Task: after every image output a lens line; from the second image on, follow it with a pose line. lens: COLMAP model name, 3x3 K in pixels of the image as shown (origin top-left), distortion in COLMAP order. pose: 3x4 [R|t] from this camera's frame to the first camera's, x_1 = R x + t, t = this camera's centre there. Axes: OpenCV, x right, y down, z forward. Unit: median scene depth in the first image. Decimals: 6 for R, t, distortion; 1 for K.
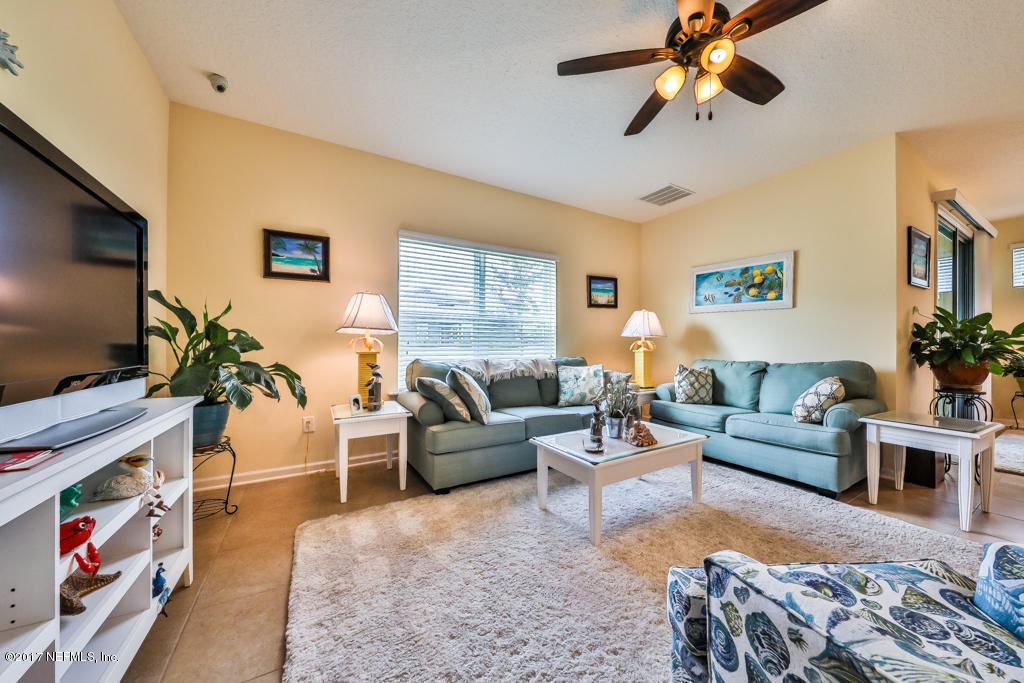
lens RADIAL K [[346.9, 0, 508.8], [0, 346.9, 343.9], [0, 0, 1]] dist [0.000939, -0.000650]
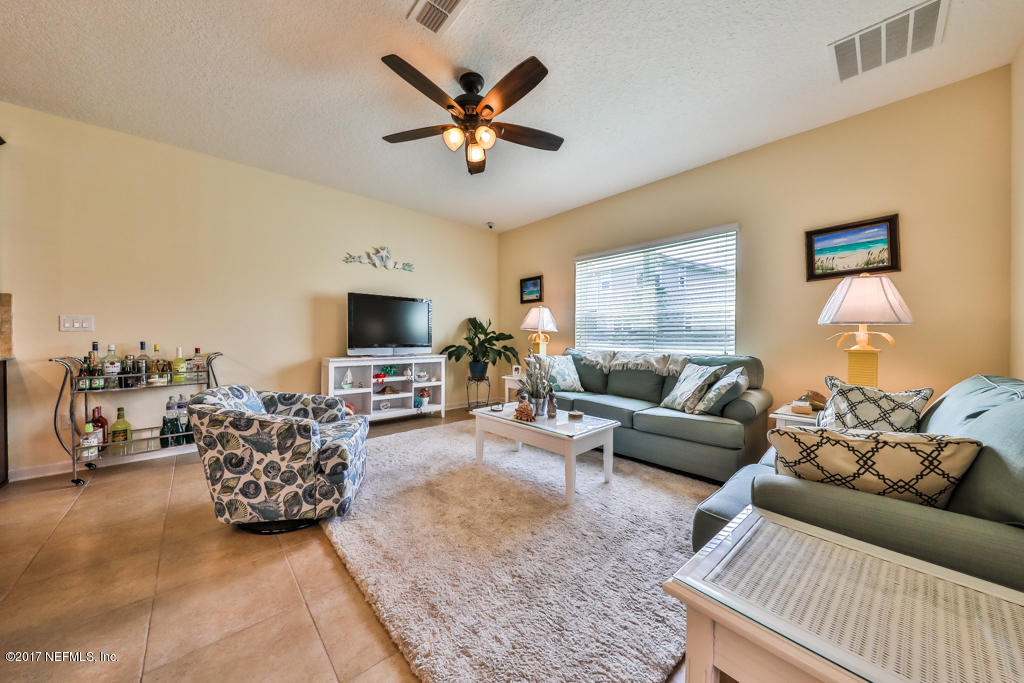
lens RADIAL K [[346.9, 0, 515.0], [0, 346.9, 335.7], [0, 0, 1]] dist [0.000939, -0.000650]
pose [[0.217370, -0.009208, -0.976046, 0.847659], [-0.004907, 0.999933, -0.010526, 0.006637], [0.976077, 0.007077, 0.217310, 0.379080]]
